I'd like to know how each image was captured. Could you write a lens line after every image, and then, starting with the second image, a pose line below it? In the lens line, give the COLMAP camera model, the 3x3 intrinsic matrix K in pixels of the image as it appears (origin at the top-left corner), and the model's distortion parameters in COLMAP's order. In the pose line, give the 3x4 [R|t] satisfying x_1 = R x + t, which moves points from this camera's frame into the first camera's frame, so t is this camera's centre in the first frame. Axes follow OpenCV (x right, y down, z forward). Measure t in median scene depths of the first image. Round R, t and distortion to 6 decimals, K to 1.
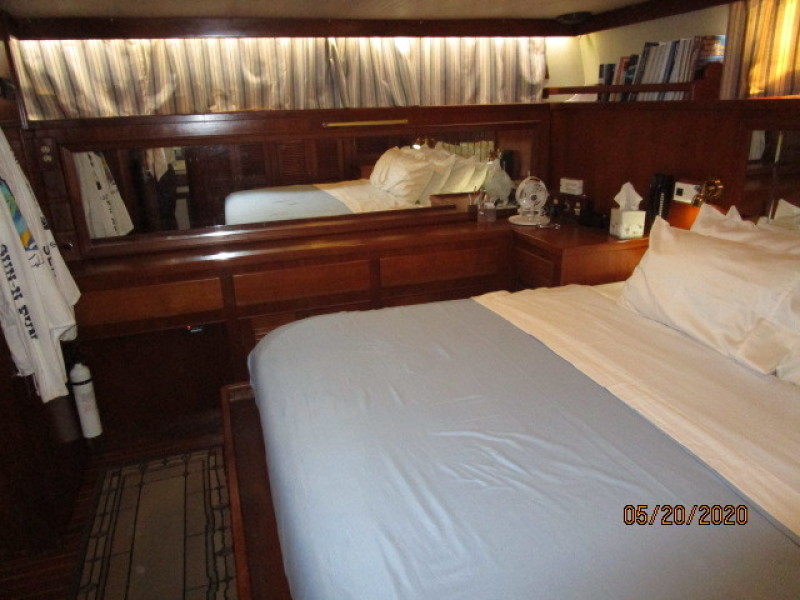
lens RADIAL K [[570.2, 0, 402.0], [0, 570.2, 299.2], [0, 0, 1]] dist [-0.023811, 0.004311]
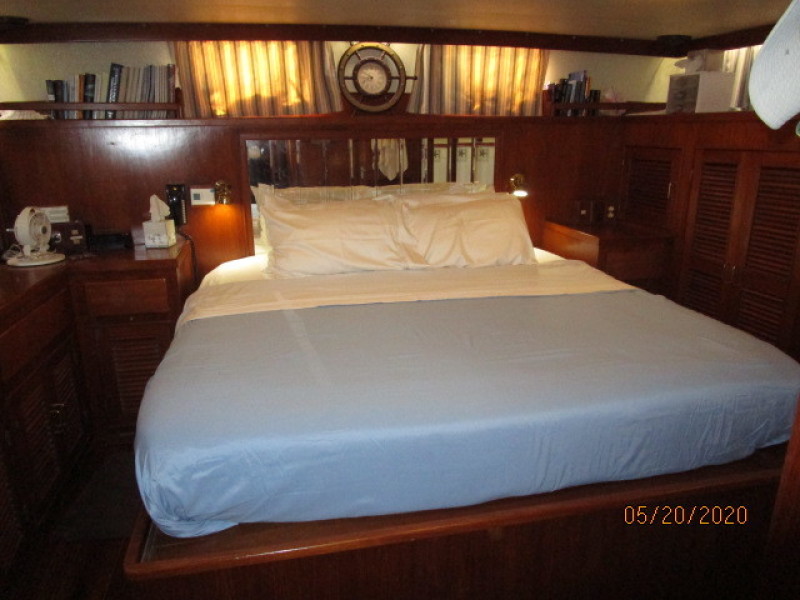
lens RADIAL K [[570.2, 0, 402.0], [0, 570.2, 299.2], [0, 0, 1]] dist [-0.023811, 0.004311]
pose [[0.078466, -0.267572, 0.960337, -0.665901], [0.325764, 0.917307, 0.228966, -0.128631], [-0.942190, 0.294877, 0.159143, 0.488410]]
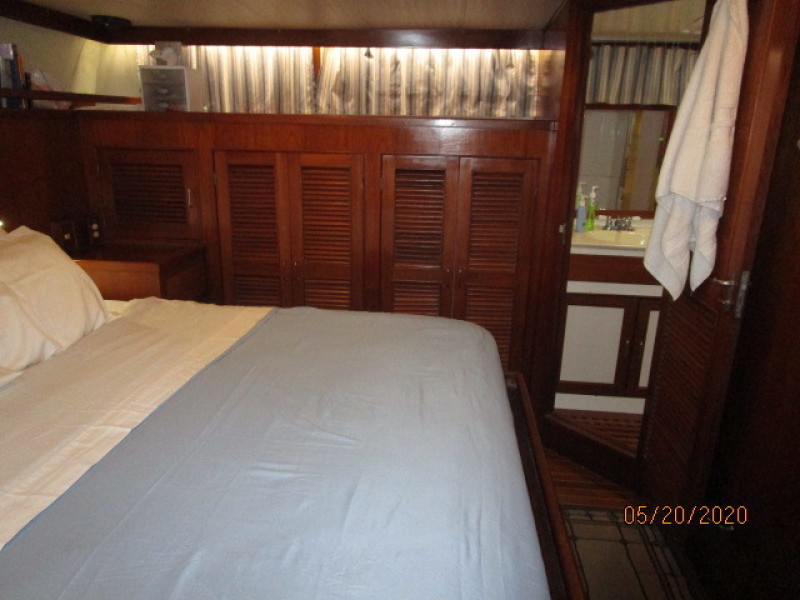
lens RADIAL K [[560.3, 0, 396.9], [0, 560.3, 299.3], [0, 0, 1]] dist [-0.013885, -0.005503]
pose [[-0.915157, -0.121545, 0.384335, -0.197612], [0.123705, 0.822765, 0.554756, -0.265863], [-0.383646, 0.555233, -0.737924, 0.829095]]
